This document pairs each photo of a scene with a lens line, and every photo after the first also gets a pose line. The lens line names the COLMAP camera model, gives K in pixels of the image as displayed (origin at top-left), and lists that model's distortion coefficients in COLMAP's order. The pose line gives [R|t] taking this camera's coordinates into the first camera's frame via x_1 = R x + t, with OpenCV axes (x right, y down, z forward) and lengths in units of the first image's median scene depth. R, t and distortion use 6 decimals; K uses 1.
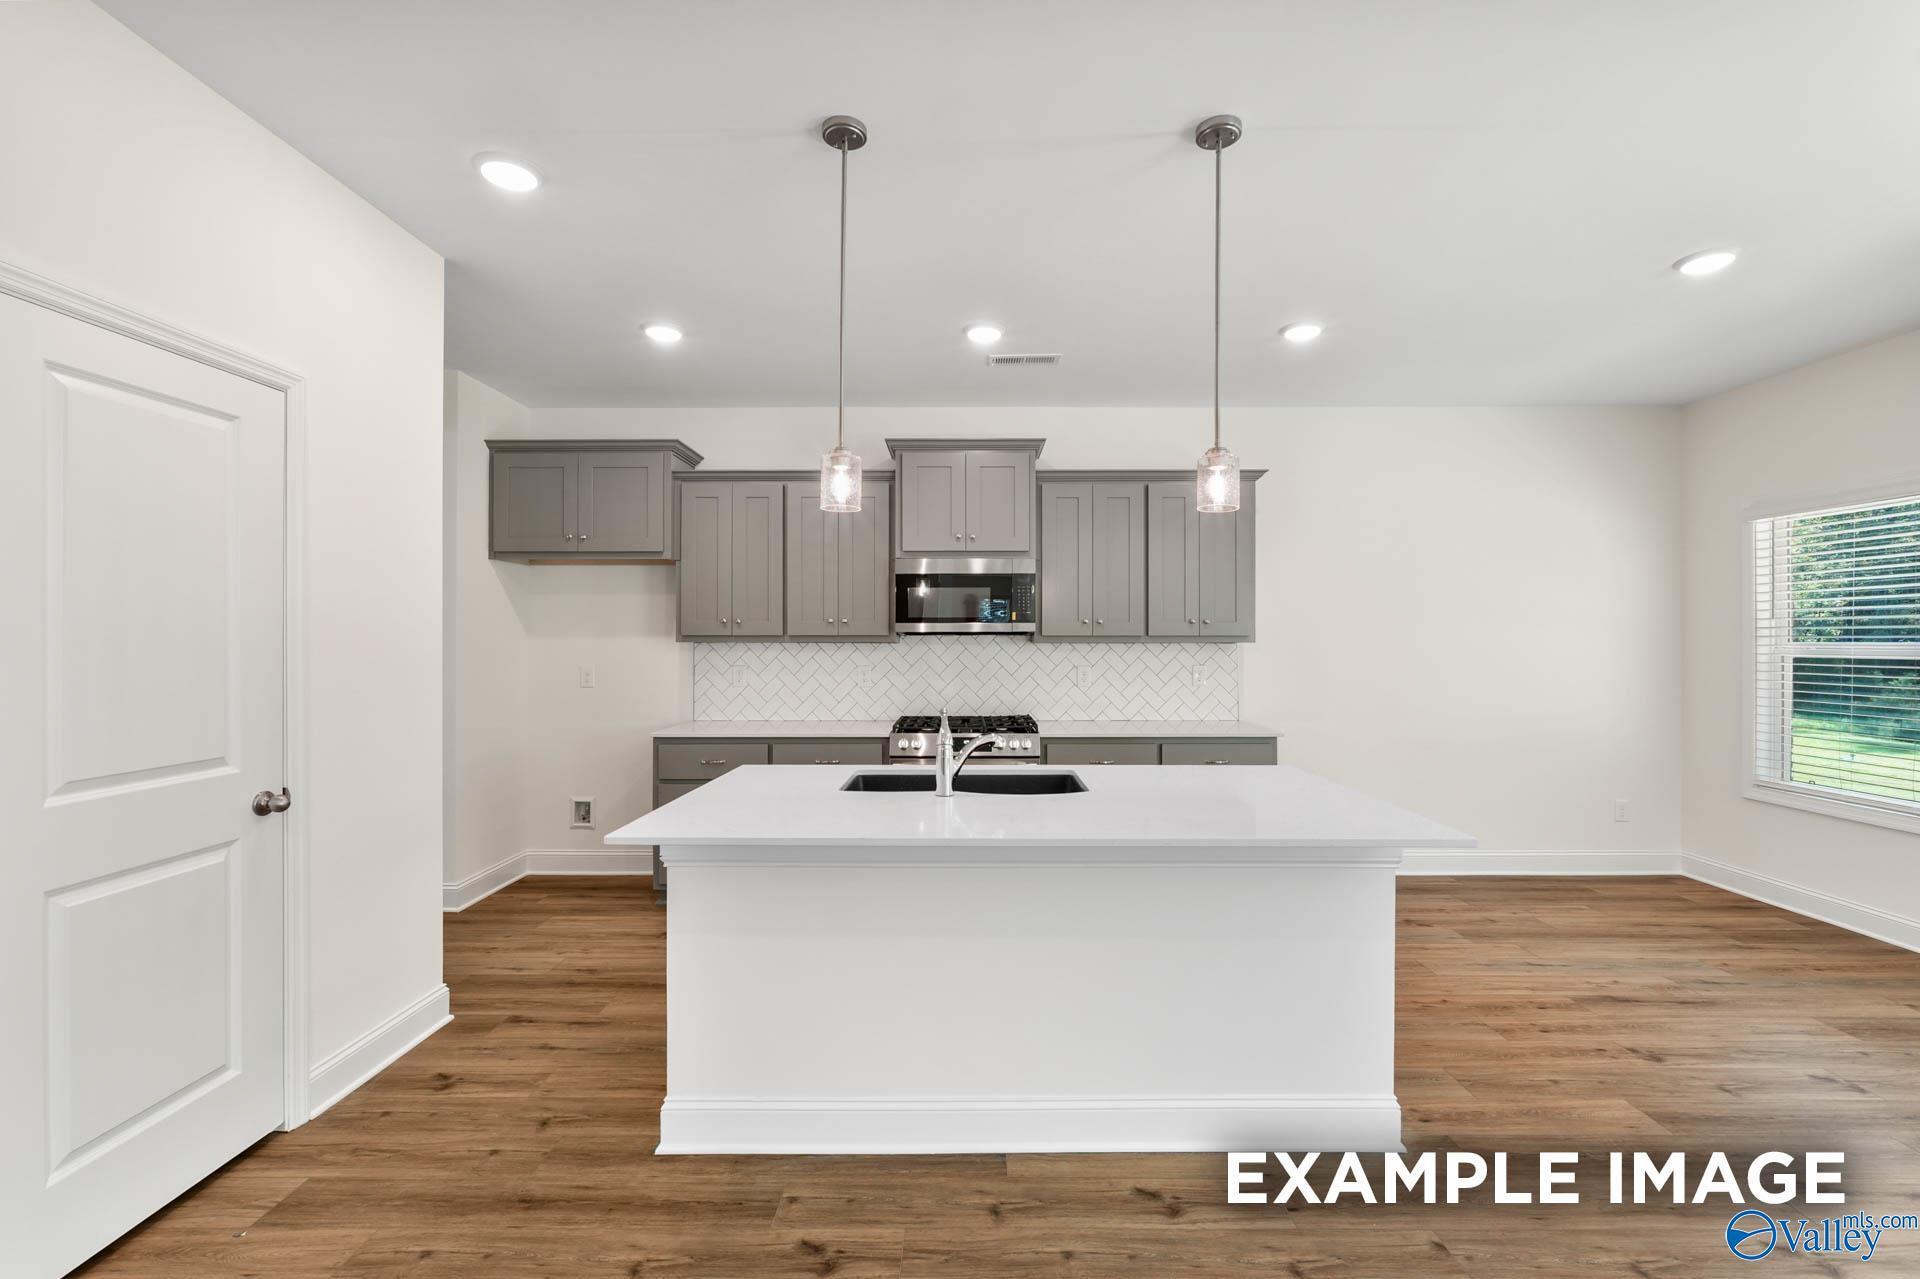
lens RADIAL K [[807.7, 0, 967.5], [0, 807.7, 636.2], [0, 0, 1]] dist [-0.003704, 0.000101]
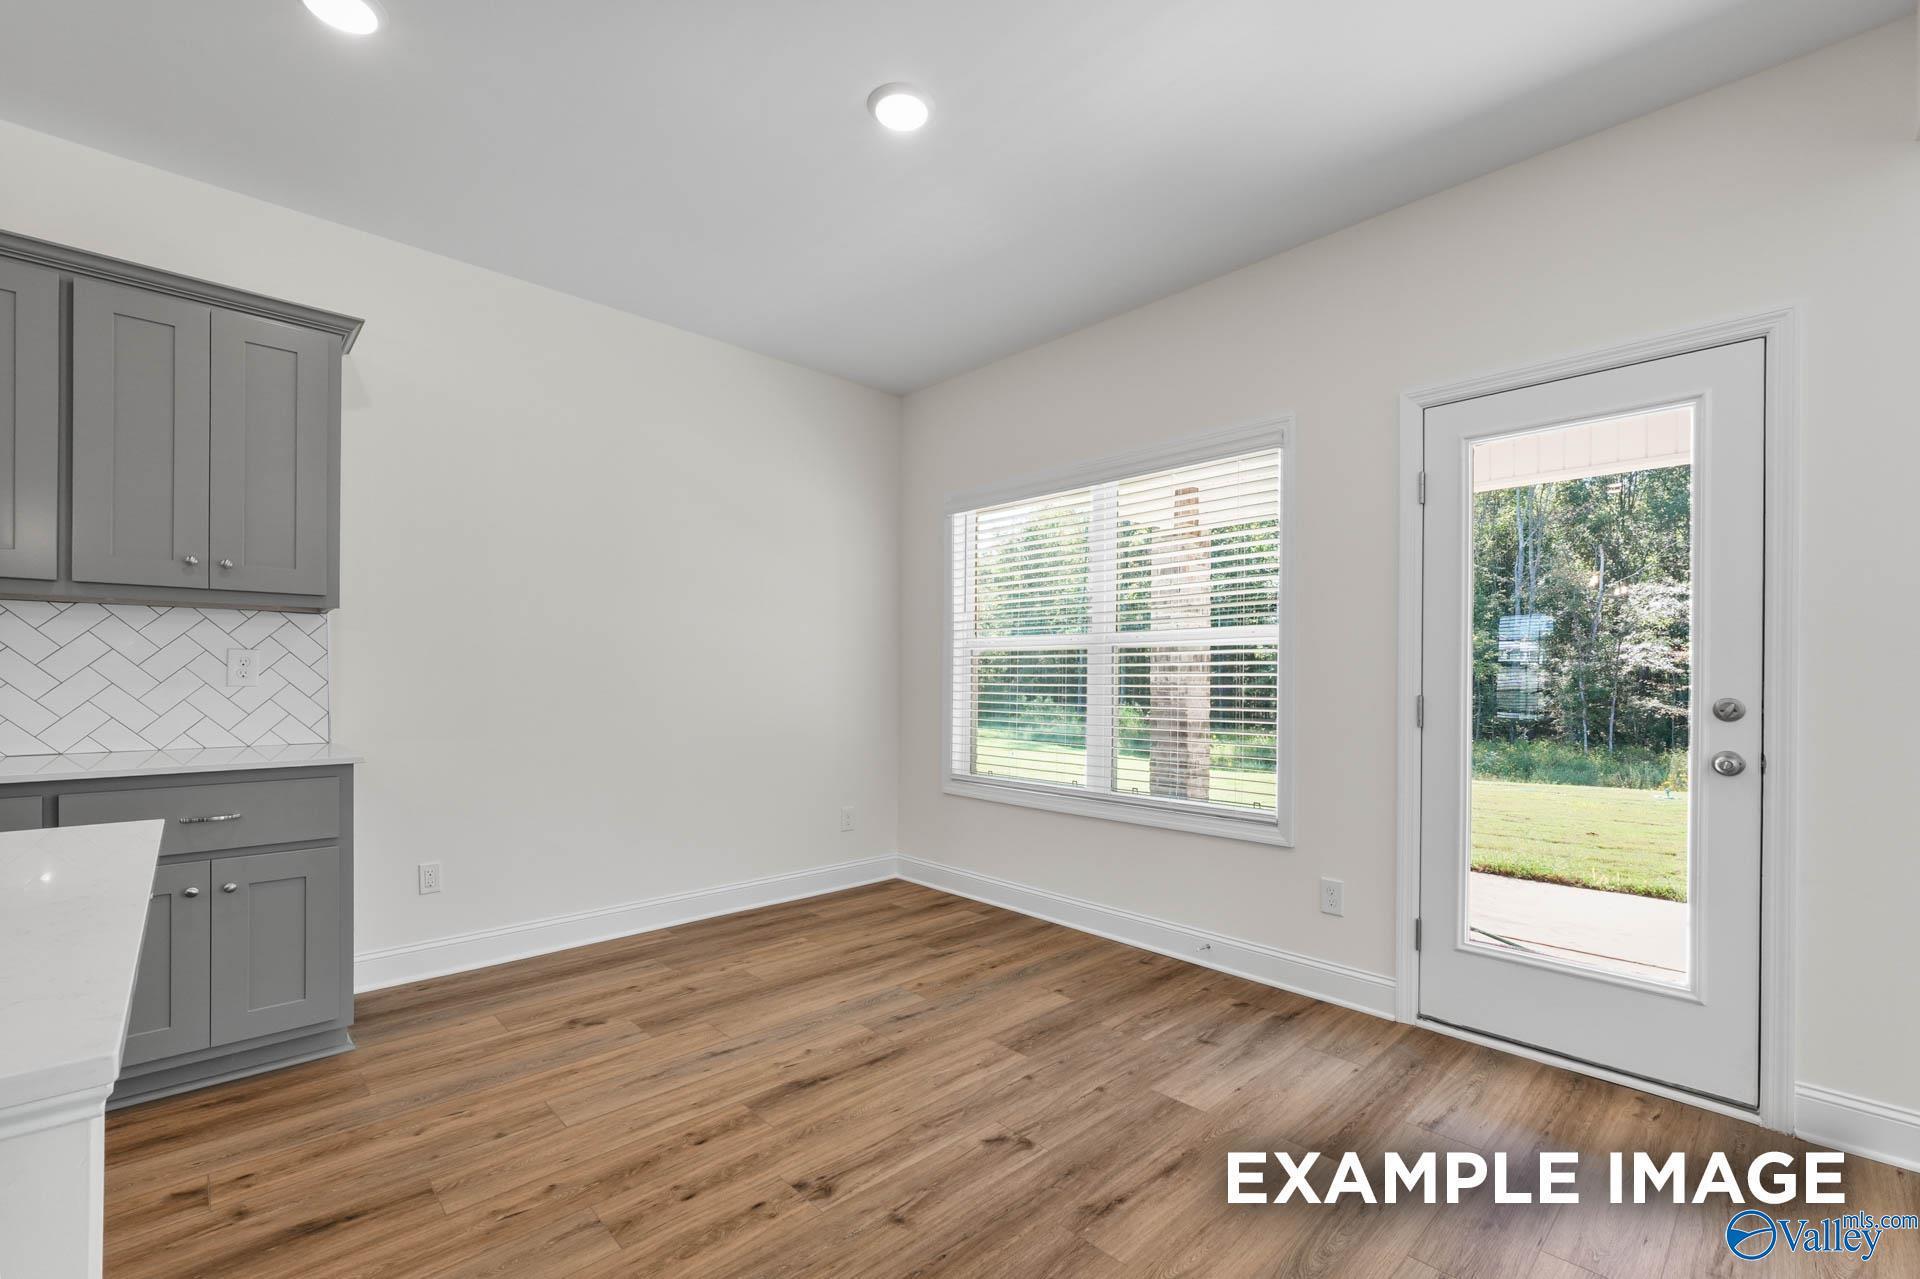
lens RADIAL K [[807.7, 0, 966.5], [0, 807.7, 673.9], [0, 0, 1]] dist [-0.003704, 0.000101]
pose [[0.712853, 0.009109, 0.701254, 0.336949], [-0.010239, 0.999944, -0.002580, 0.065724], [-0.701238, -0.005341, 0.712907, 0.318456]]
